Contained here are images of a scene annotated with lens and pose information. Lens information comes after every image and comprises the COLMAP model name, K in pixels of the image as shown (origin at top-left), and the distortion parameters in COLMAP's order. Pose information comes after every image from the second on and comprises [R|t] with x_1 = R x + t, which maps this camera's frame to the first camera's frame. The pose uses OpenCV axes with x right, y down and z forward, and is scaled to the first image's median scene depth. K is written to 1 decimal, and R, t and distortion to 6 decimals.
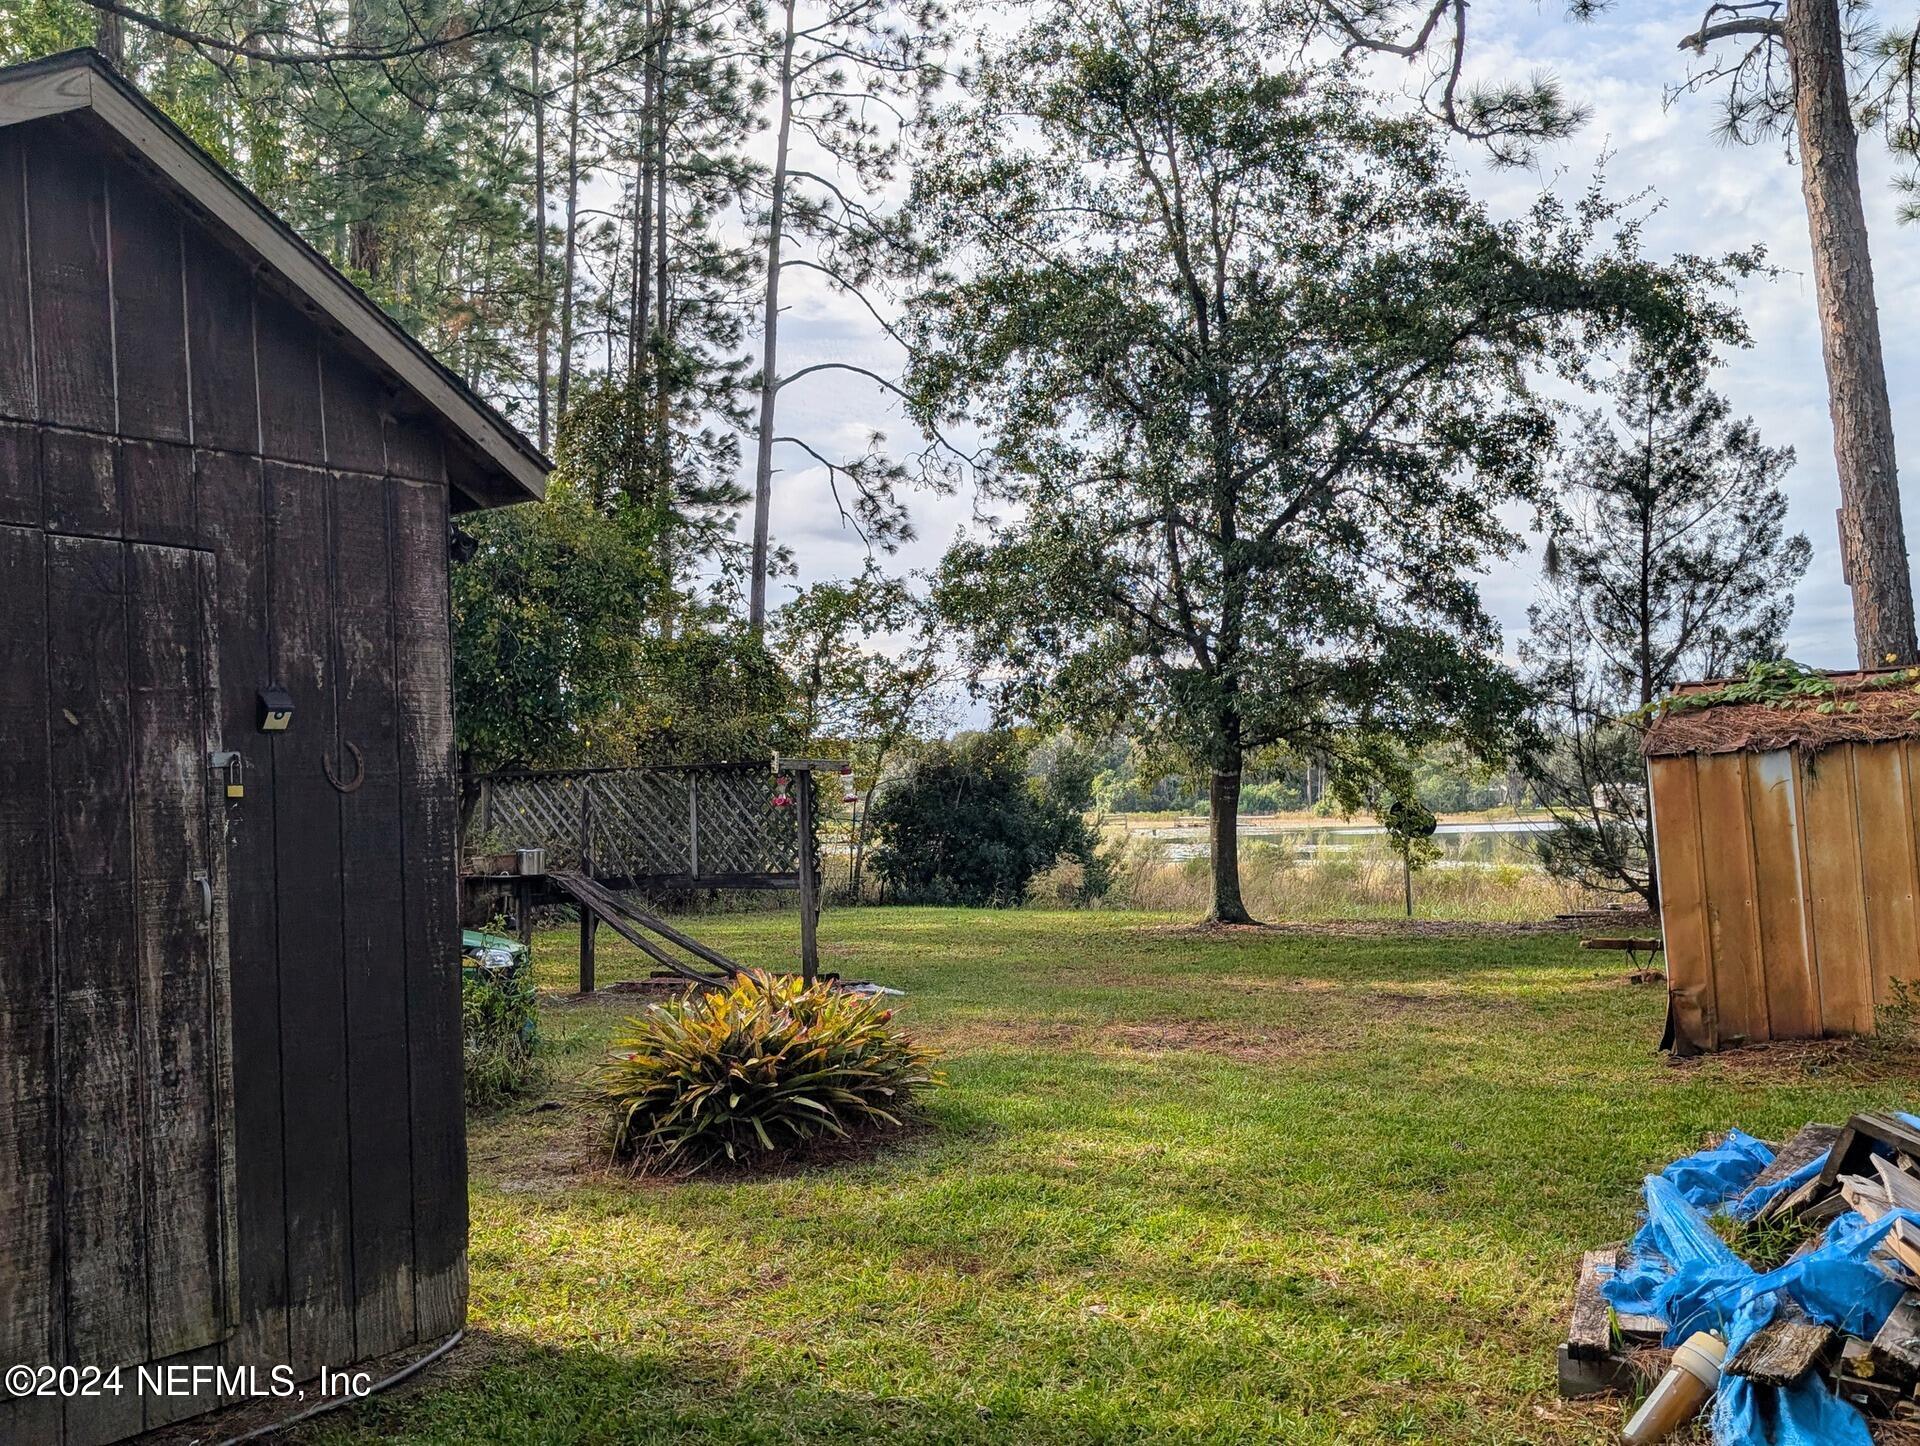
lens RADIAL K [[2225.1, 0, 905.6], [0, 2225.1, 731.2], [0, 0, 1]] dist [0.139608, -0.490686]
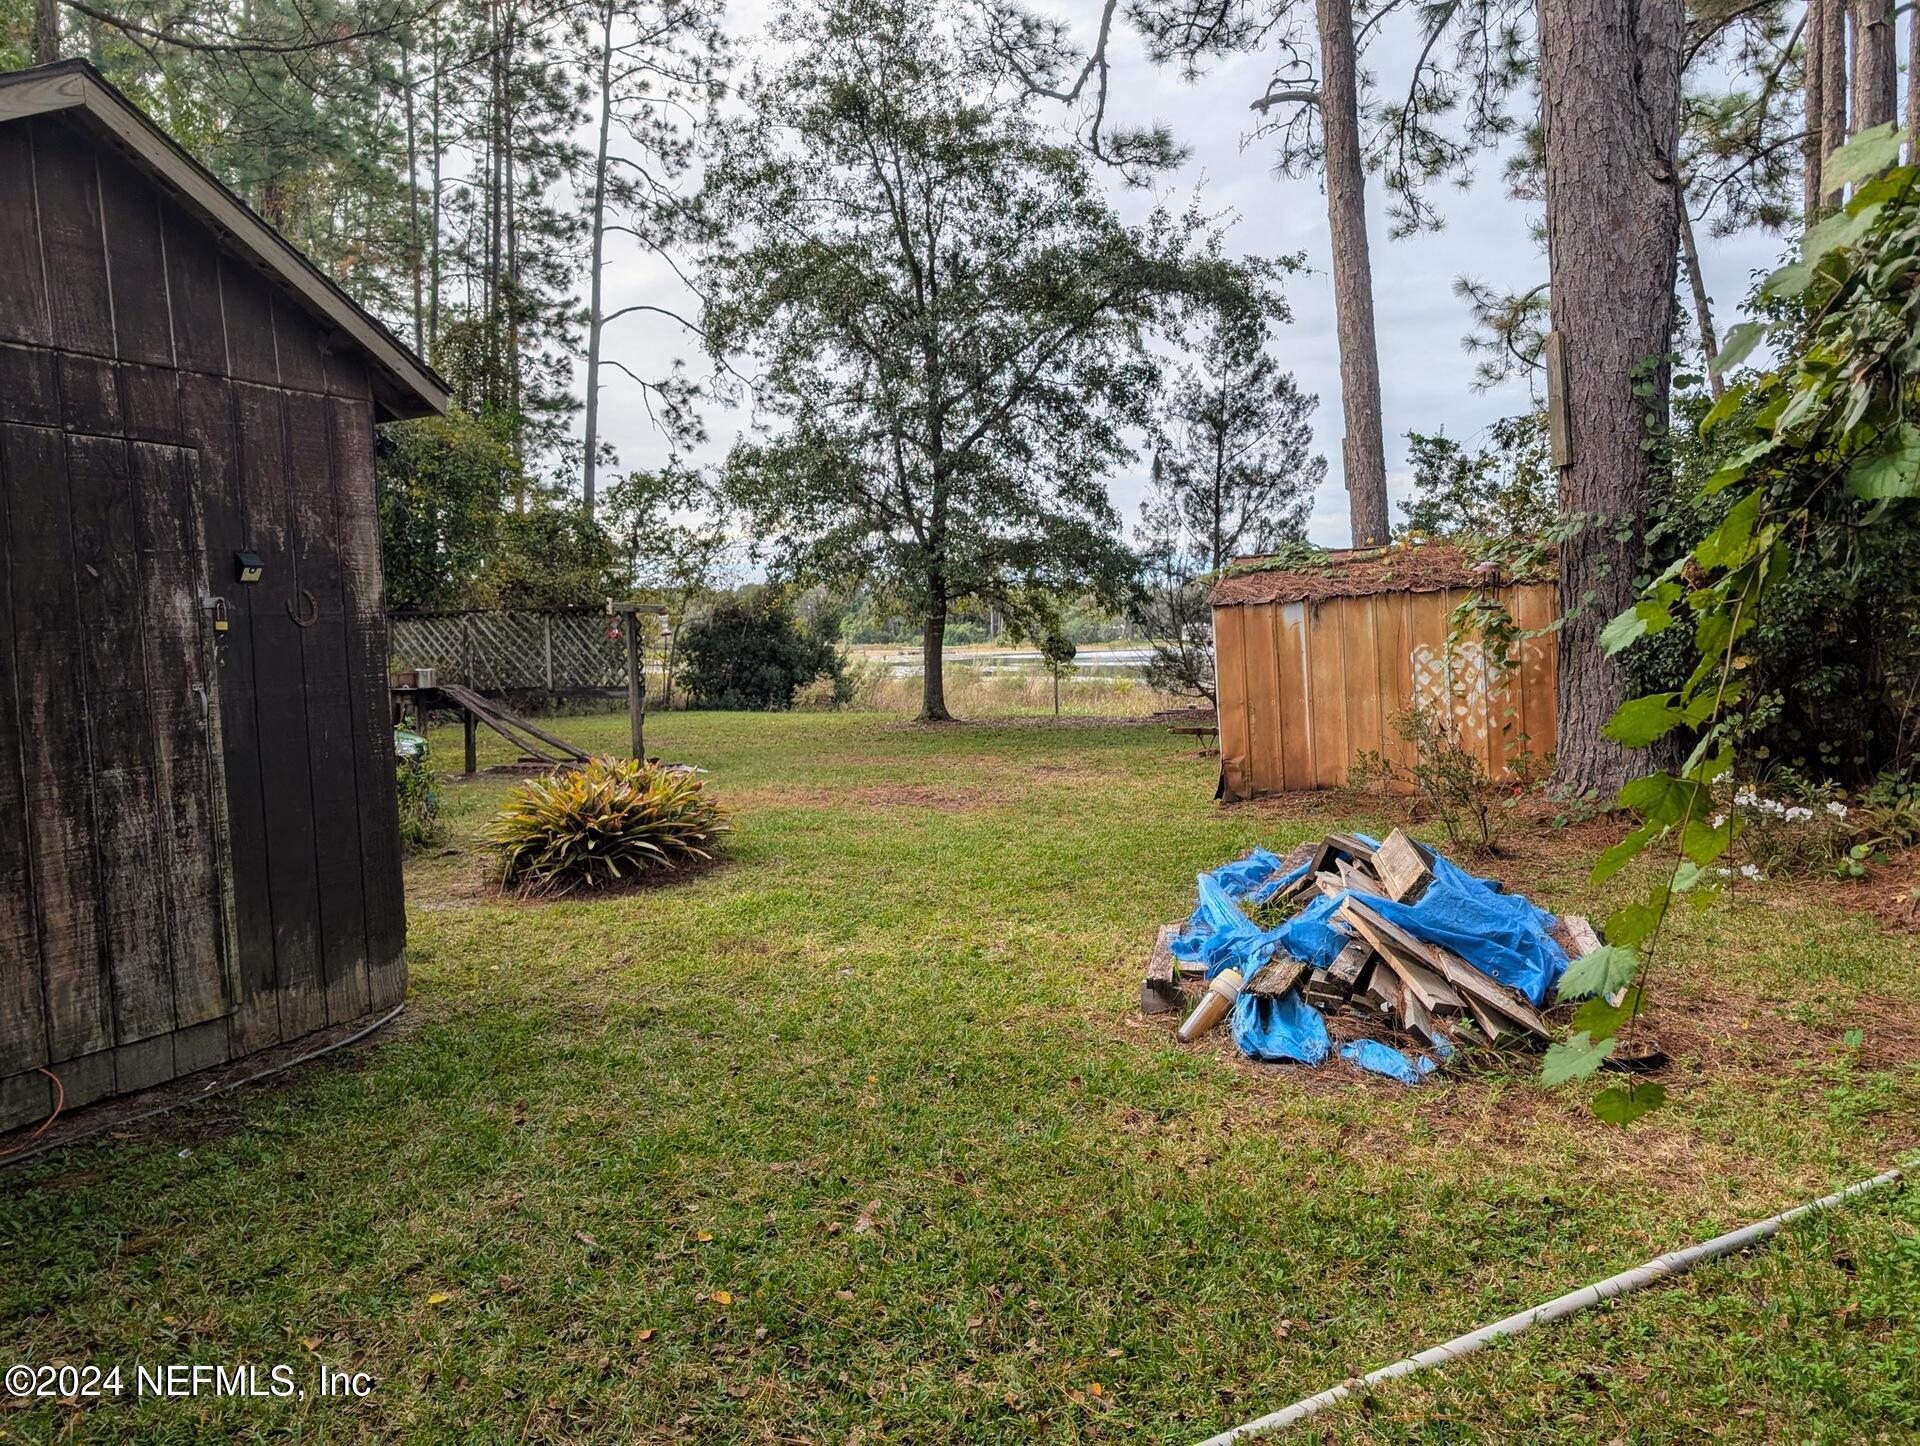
lens RADIAL K [[2272.0, 0, 899.4], [0, 2272.0, 723.4], [0, 0, 1]] dist [0.007383, -0.022159]
pose [[0.991098, -0.002489, 0.133113, -0.069801], [-0.007012, 0.997461, 0.070865, -0.014698], [-0.132952, -0.071168, 0.988564, -0.422481]]
